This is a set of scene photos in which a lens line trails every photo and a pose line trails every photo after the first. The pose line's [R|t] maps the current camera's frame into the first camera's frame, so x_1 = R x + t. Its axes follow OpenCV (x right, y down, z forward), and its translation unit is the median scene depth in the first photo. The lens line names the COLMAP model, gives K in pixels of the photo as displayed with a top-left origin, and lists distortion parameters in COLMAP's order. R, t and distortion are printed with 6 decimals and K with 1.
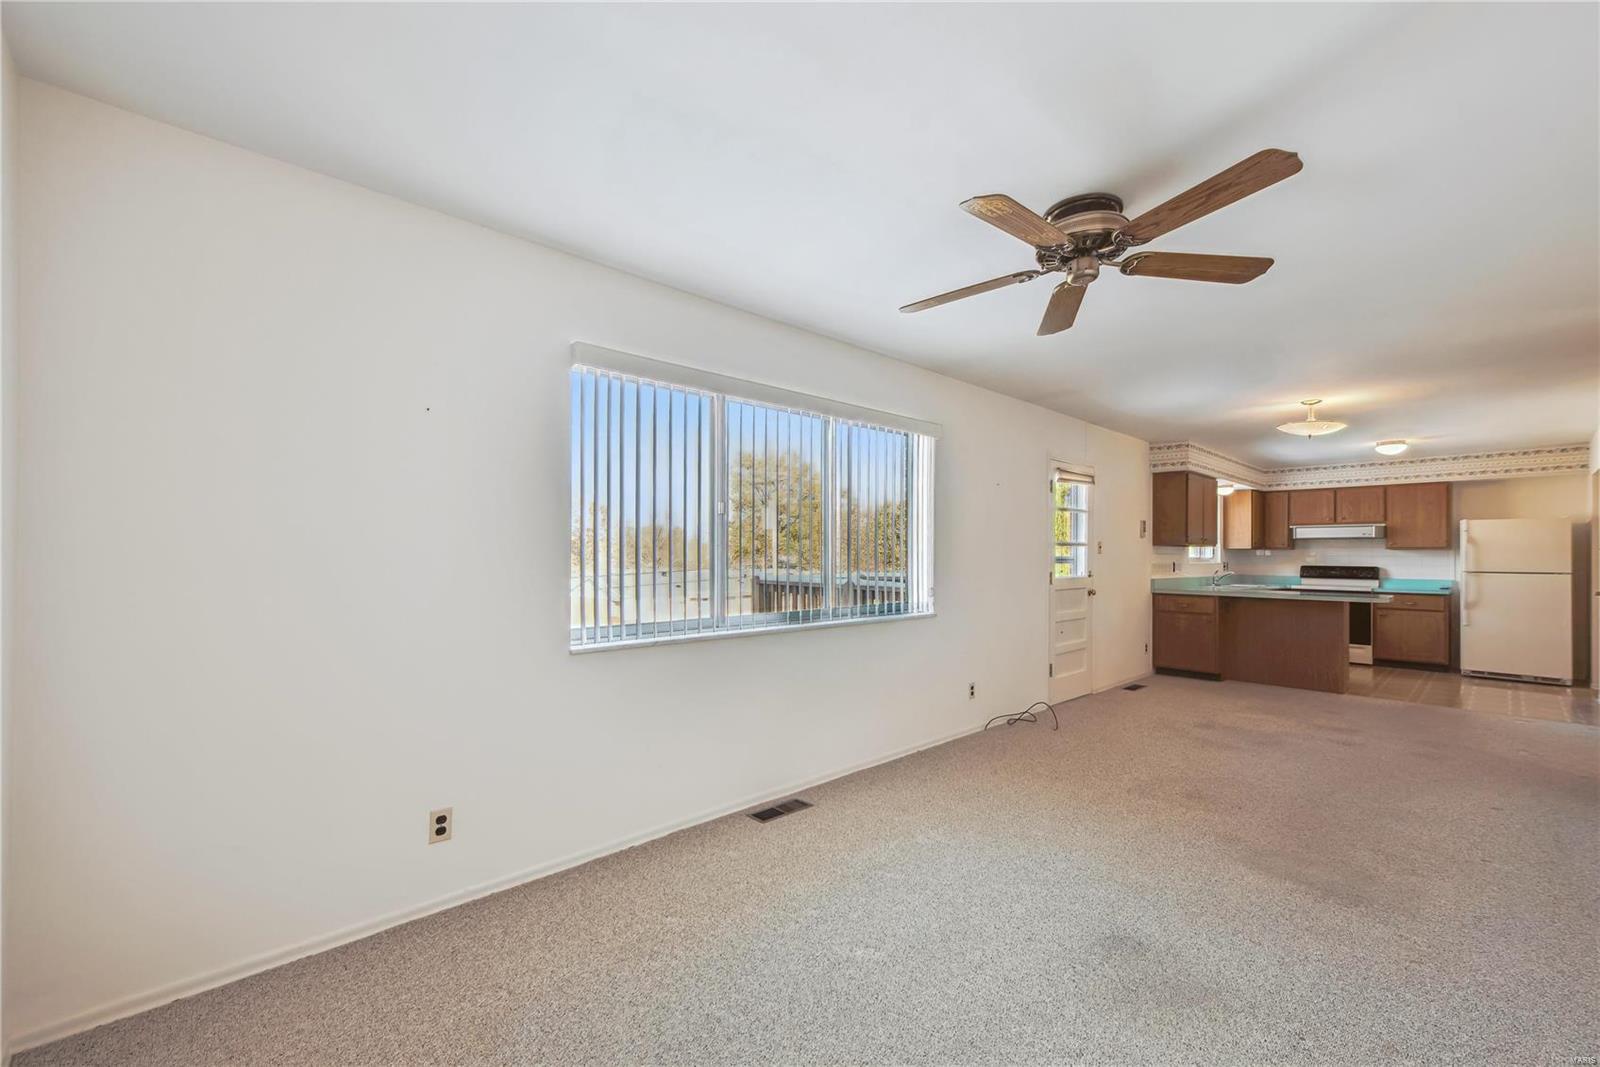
lens RADIAL K [[639.9, 0, 802.9], [0, 639.9, 540.6], [0, 0, 1]] dist [0.000005, 0.000260]
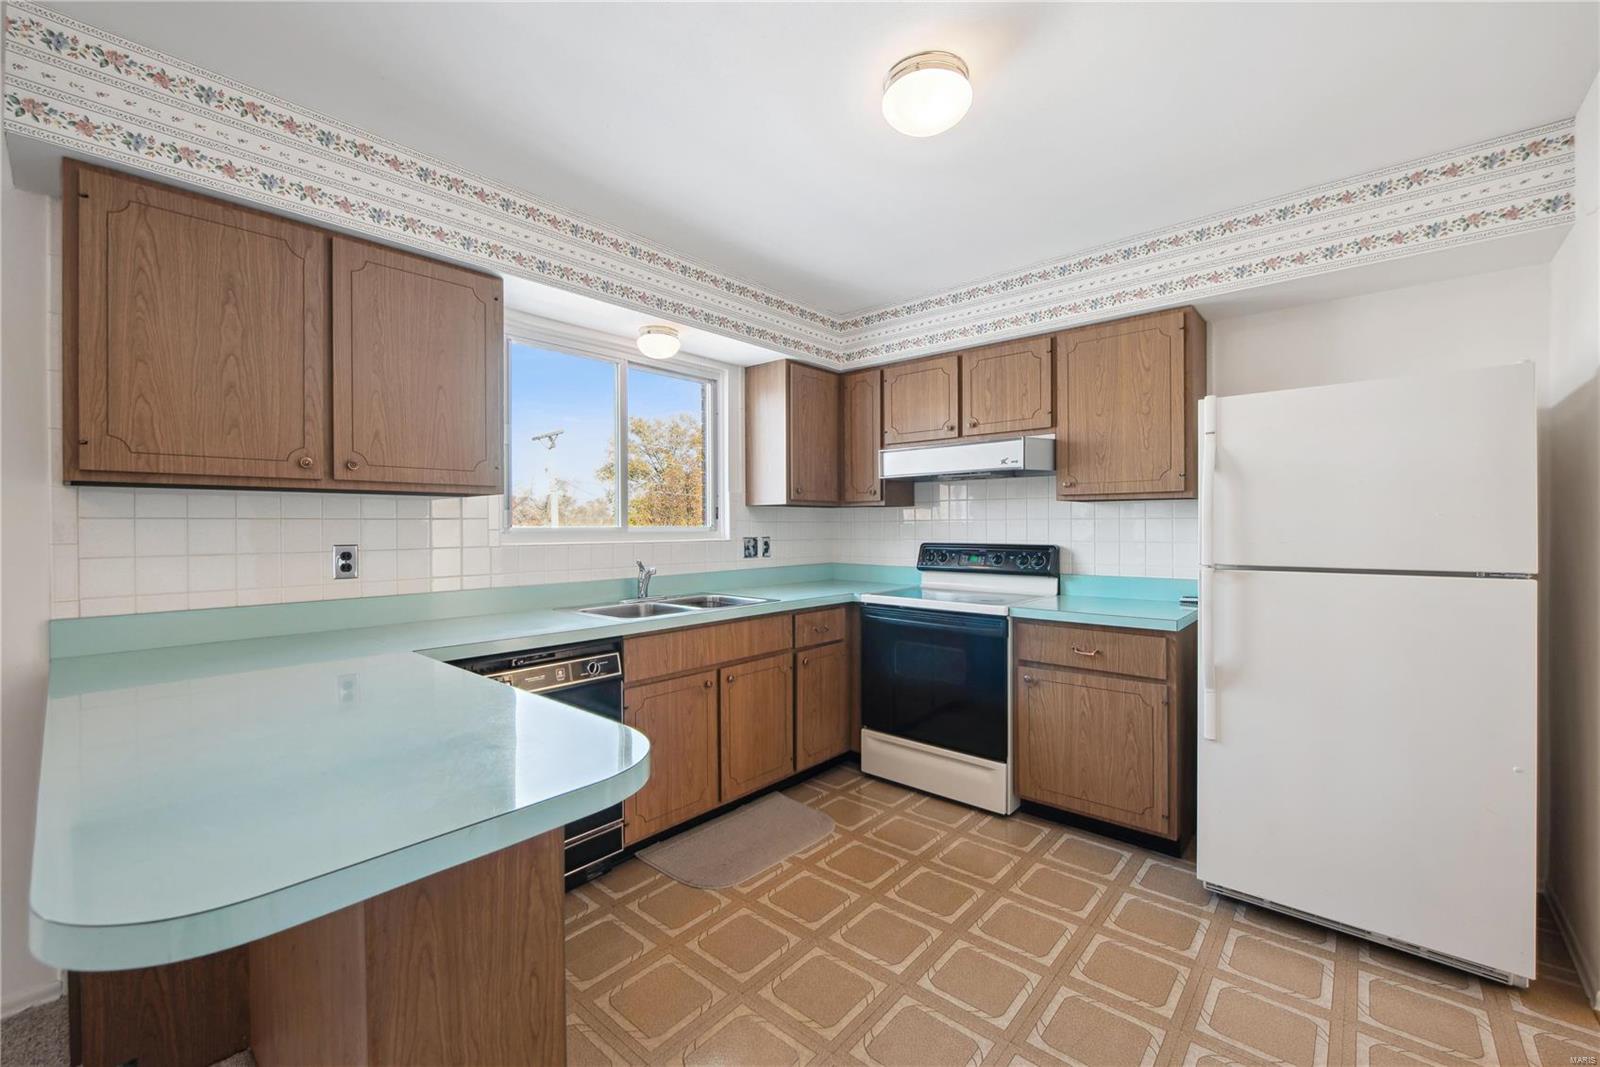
lens RADIAL K [[652.1, 0, 799.2], [0, 652.1, 522.8], [0, 0, 1]] dist [-0.002828, -0.000524]
pose [[0.991520, -0.013784, 0.129223, 0.717193], [0.011369, 0.999747, 0.019411, 0.017446], [-0.129457, -0.017777, 0.991426, 0.642156]]
